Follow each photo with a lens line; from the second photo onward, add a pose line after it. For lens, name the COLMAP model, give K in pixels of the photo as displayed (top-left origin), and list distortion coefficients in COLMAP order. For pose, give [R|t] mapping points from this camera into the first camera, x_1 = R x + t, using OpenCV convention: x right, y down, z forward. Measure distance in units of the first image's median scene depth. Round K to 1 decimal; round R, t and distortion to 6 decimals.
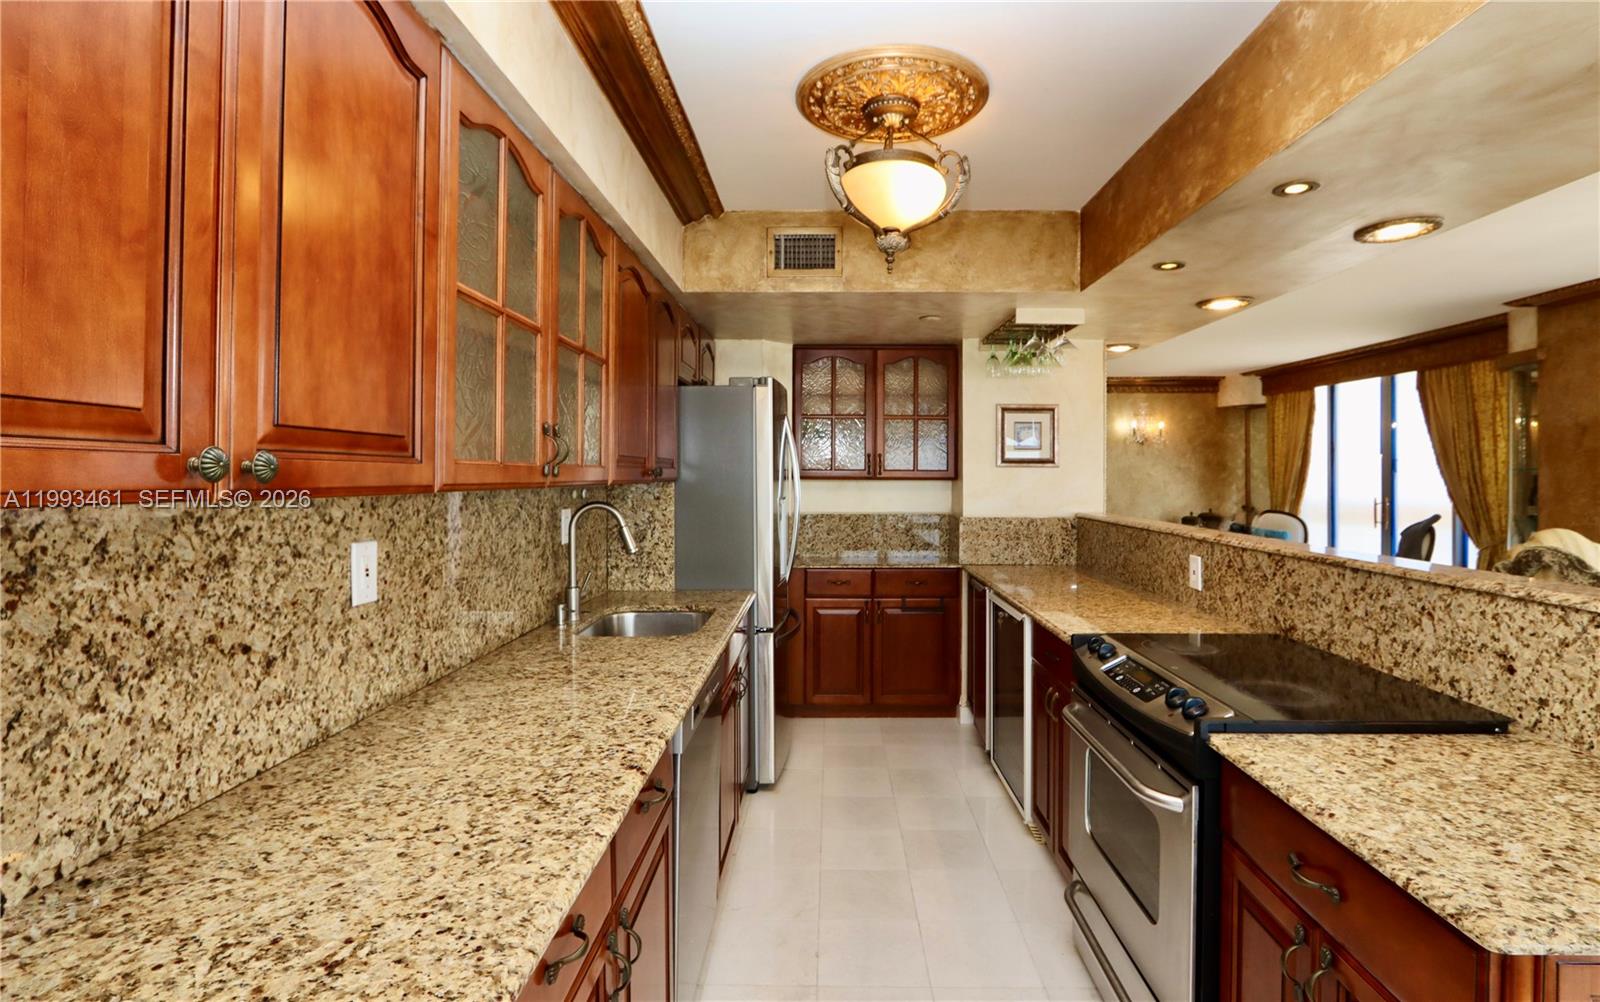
lens RADIAL K [[768.7, 0, 806.9], [0, 768.7, 466.6], [0, 0, 1]] dist [-0.024747, 0.006934]
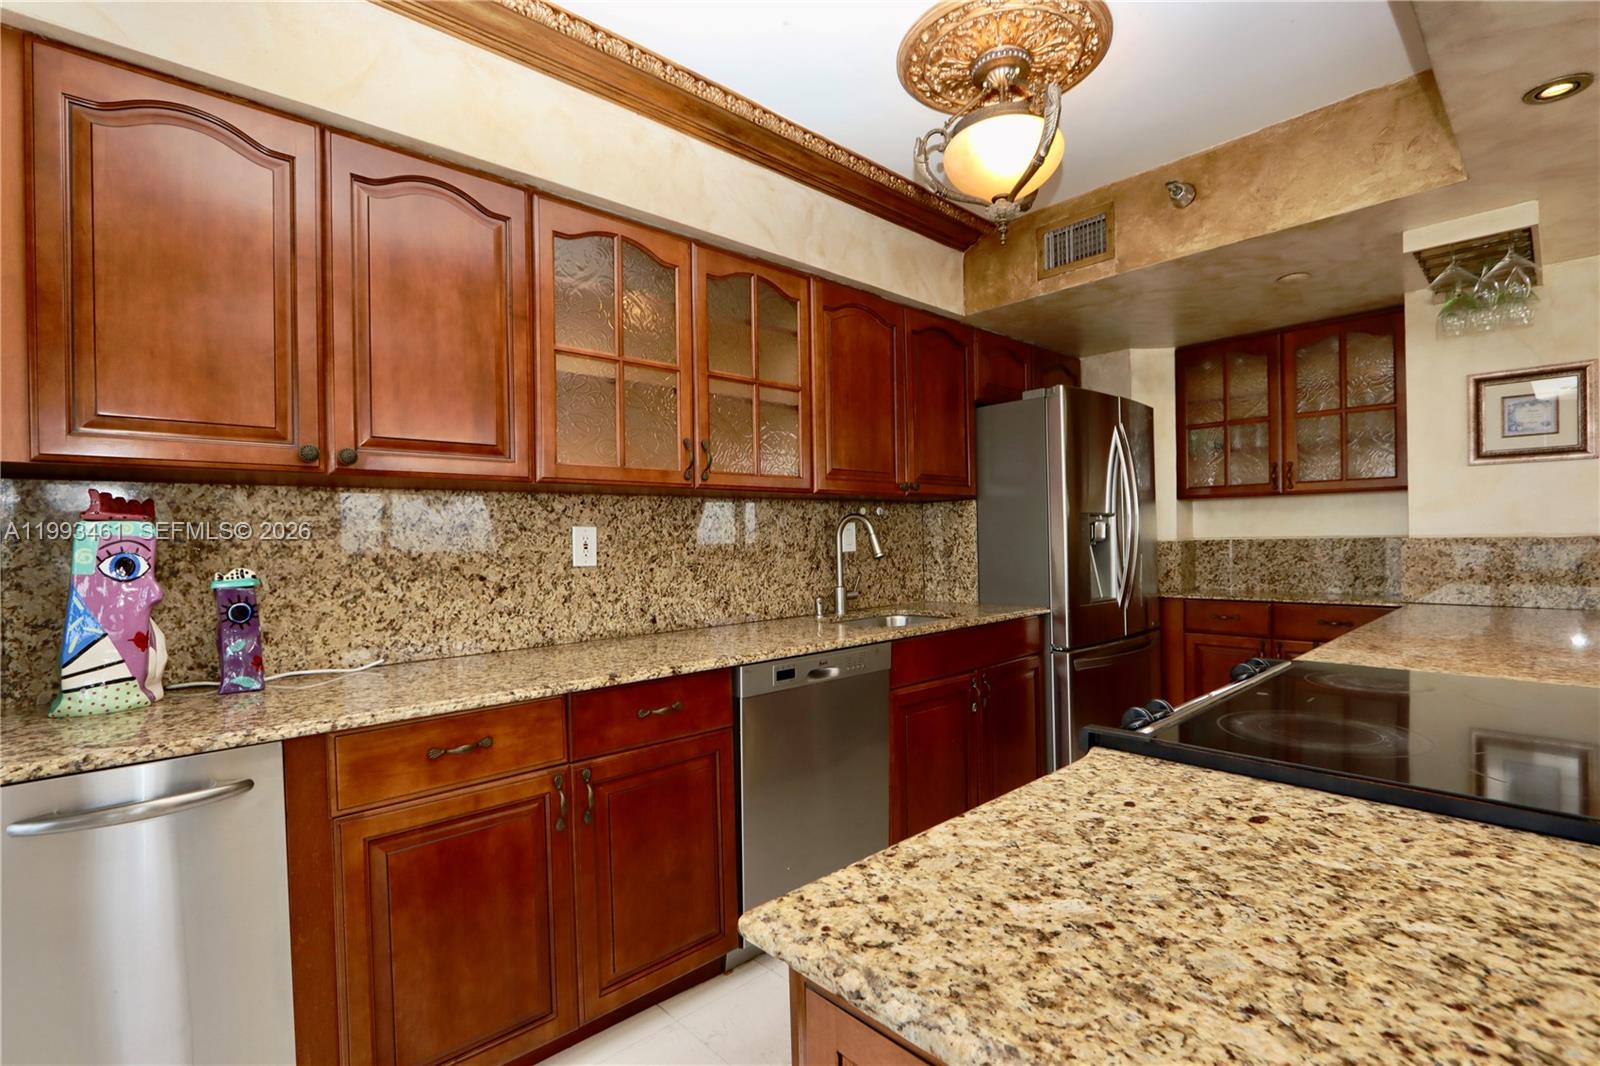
lens RADIAL K [[728.9, 0, 796.7], [0, 728.9, 540.3], [0, 0, 1]] dist [-0.011706, 0.000781]
pose [[0.697891, -0.012413, -0.716097, 0.930870], [0.026609, 0.999609, 0.008605, 0.150575], [0.715710, -0.025060, 0.697948, 0.333857]]
